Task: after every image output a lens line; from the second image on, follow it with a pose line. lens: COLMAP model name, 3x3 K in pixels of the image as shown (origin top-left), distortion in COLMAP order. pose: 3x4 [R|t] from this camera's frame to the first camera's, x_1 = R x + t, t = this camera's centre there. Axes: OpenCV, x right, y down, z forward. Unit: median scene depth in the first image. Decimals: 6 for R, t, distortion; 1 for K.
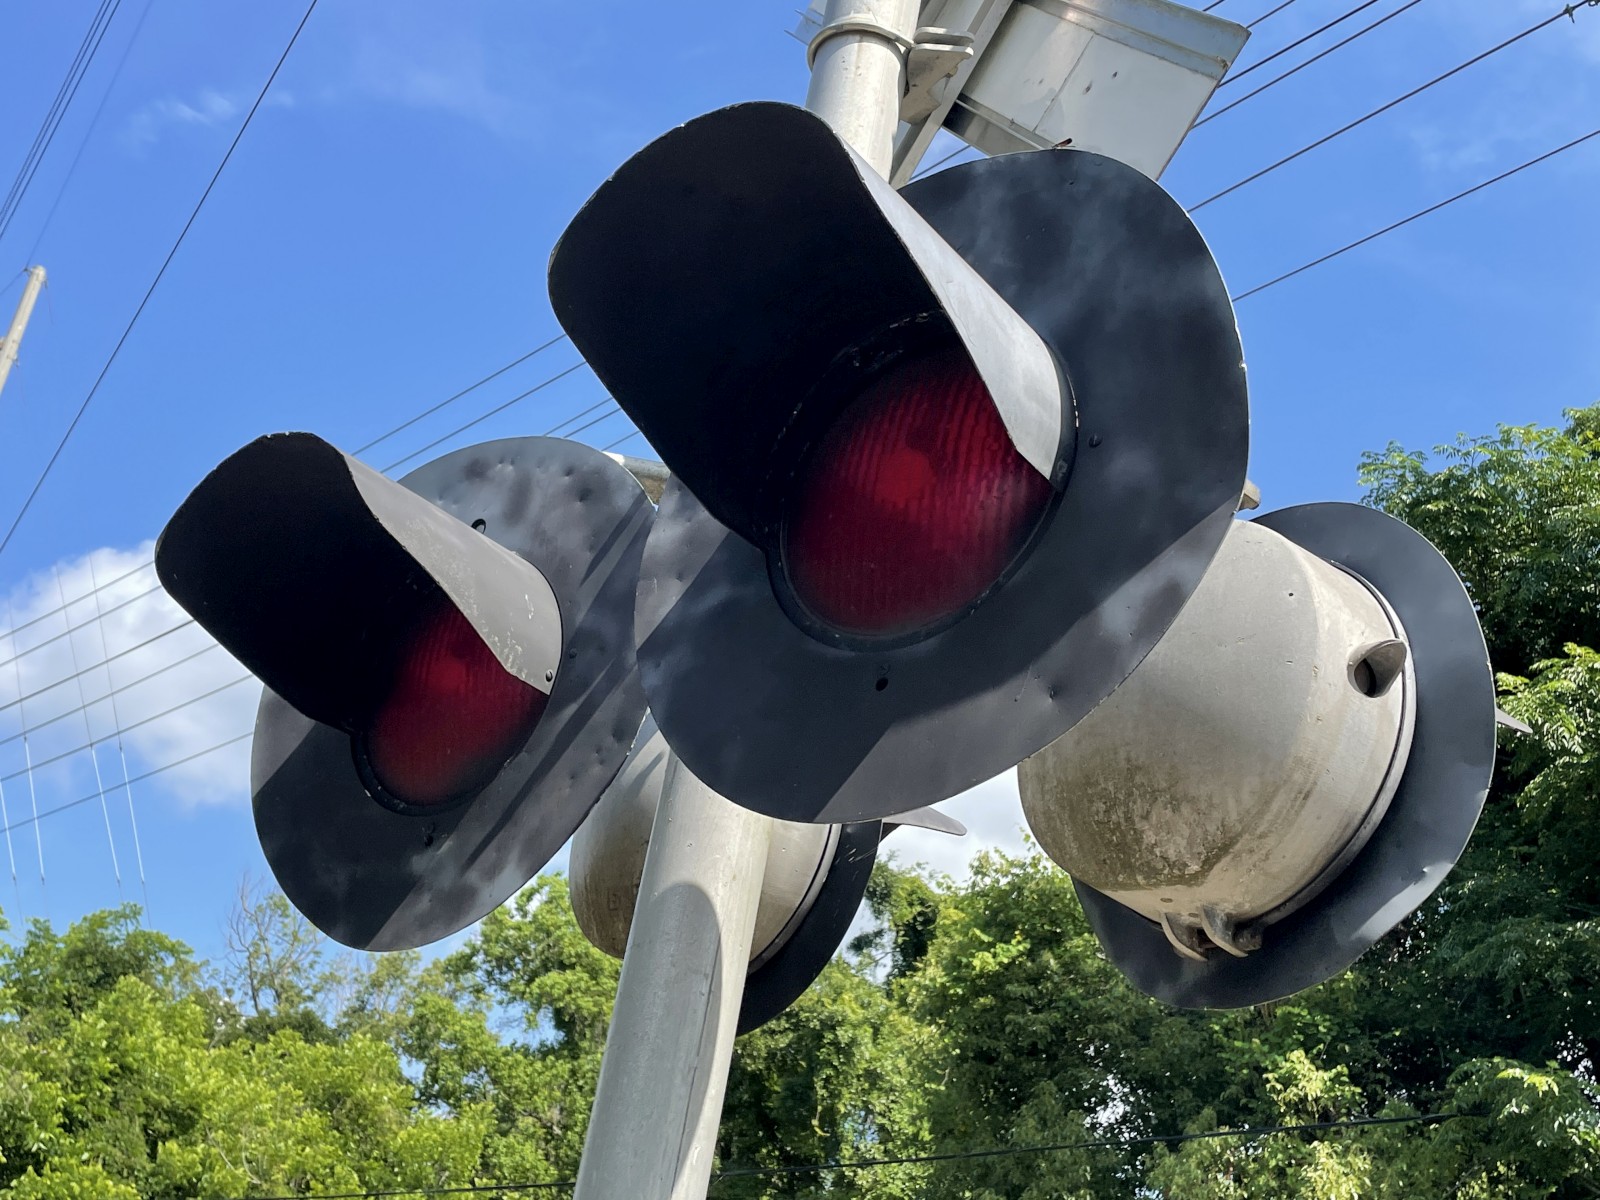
lens RADIAL K [[1814.3, 0, 801.6], [0, 1814.3, 594.9], [0, 0, 1]] dist [0.073811, 0.000000]
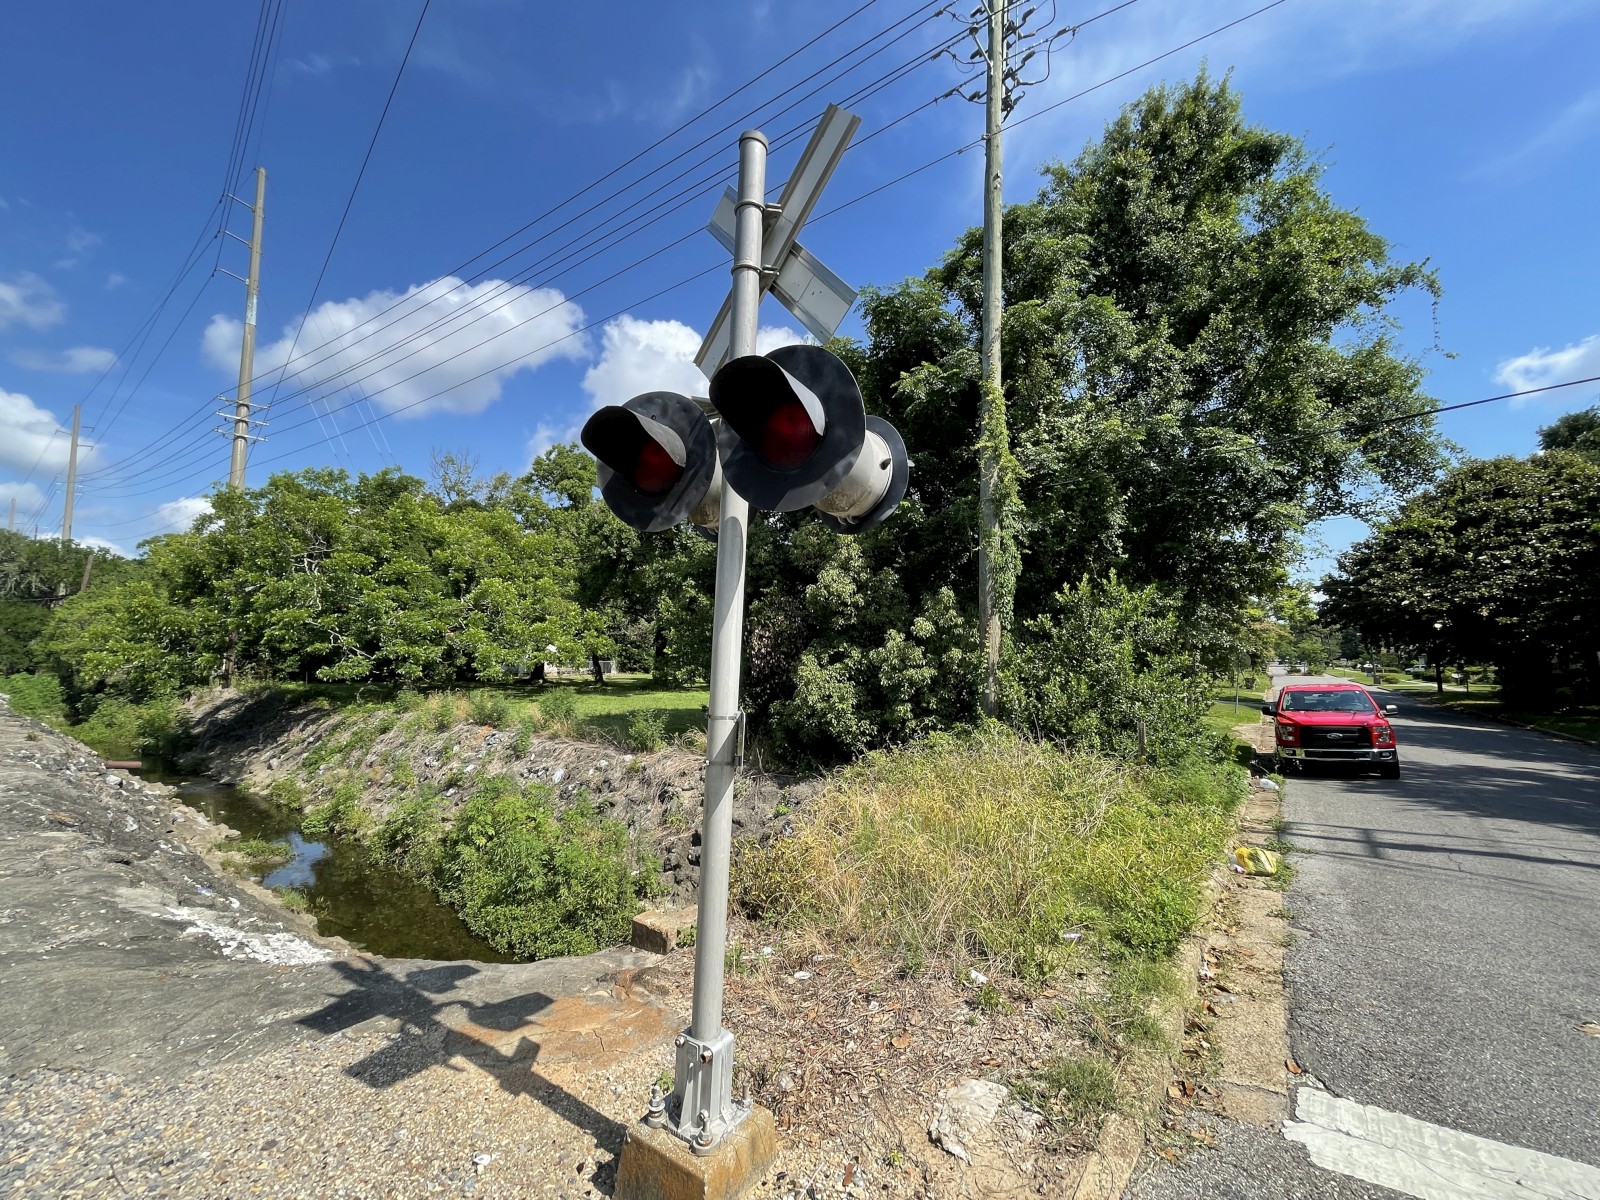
lens RADIAL K [[654.7, 0, 809.8], [0, 654.7, 609.7], [0, 0, 1]] dist [-0.013110, 0.000836]
pose [[0.971822, -0.101372, 0.212806, -0.257770], [0.005619, 0.912508, 0.409021, -0.297412], [-0.235650, -0.396300, 0.887364, -0.566297]]
